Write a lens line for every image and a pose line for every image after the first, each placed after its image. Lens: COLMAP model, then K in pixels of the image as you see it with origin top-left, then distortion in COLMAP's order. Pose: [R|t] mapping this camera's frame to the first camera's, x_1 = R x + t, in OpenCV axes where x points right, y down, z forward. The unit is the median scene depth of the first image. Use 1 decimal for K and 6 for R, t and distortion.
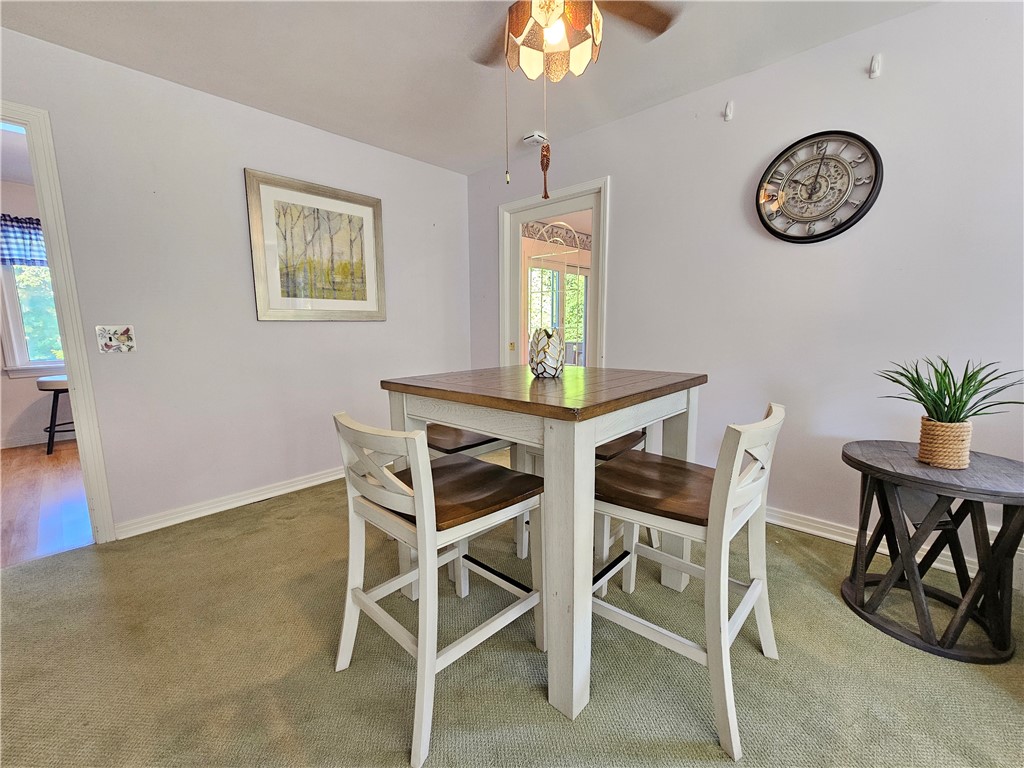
lens RADIAL K [[412.5, 0, 512.0], [0, 412.5, 384.0], [0, 0, 1]] dist [0.000905, -0.000098]
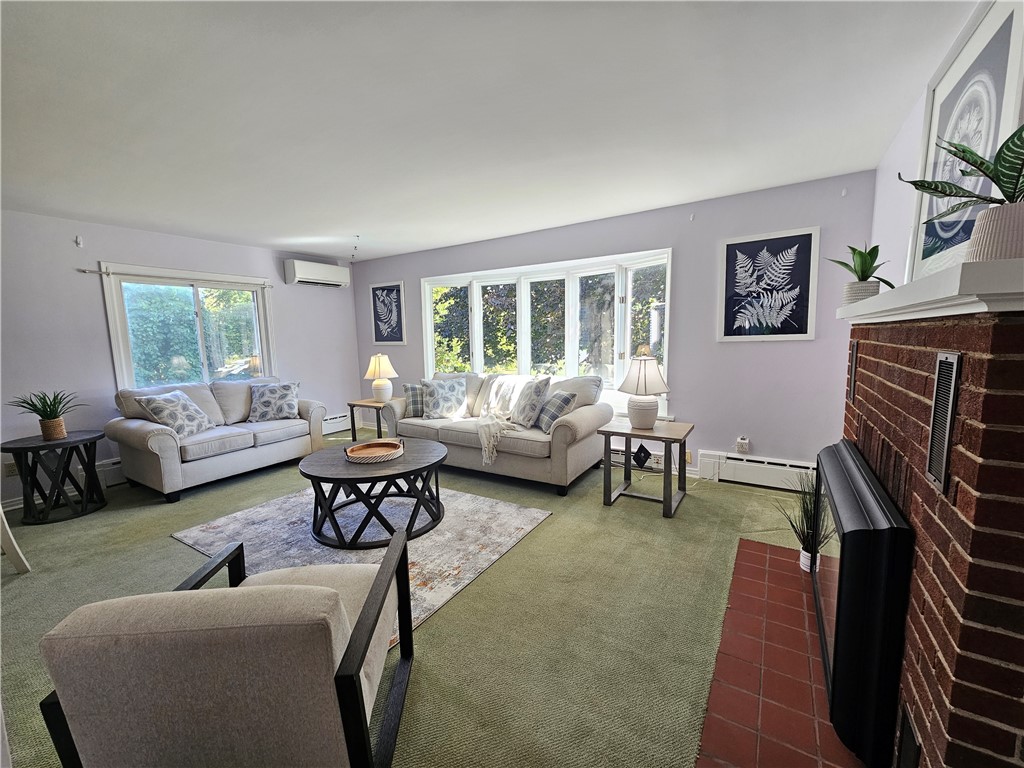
lens RADIAL K [[412.5, 0, 512.0], [0, 412.5, 384.0], [0, 0, 1]] dist [0.000905, -0.000098]
pose [[-0.180227, -0.112571, 0.977162, -1.484301], [0.173638, 0.974187, 0.144254, 0.015311], [-0.968178, 0.195671, -0.156029, -1.045611]]
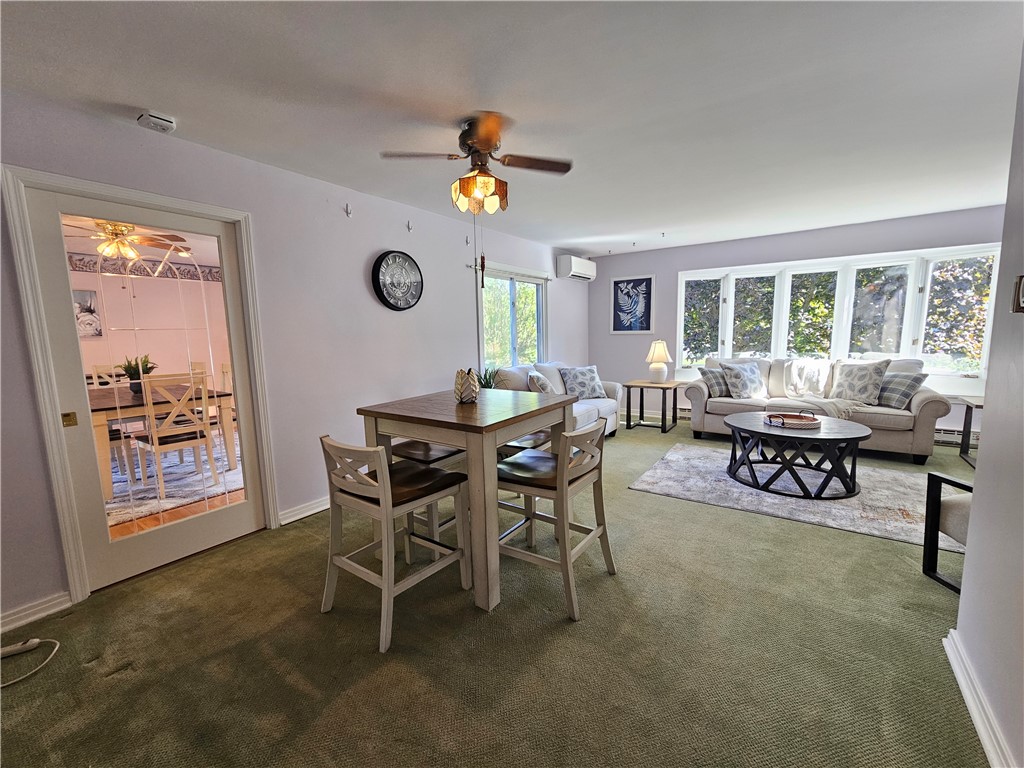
lens RADIAL K [[417.8, 0, 512.0], [0, 417.8, 384.0], [0, 0, 1]] dist [-0.000606, -0.000149]
pose [[-0.131325, -0.121348, 0.983884, -1.524341], [0.175038, 0.974048, 0.143498, -0.312942], [-0.975764, 0.191062, -0.106676, 1.156781]]
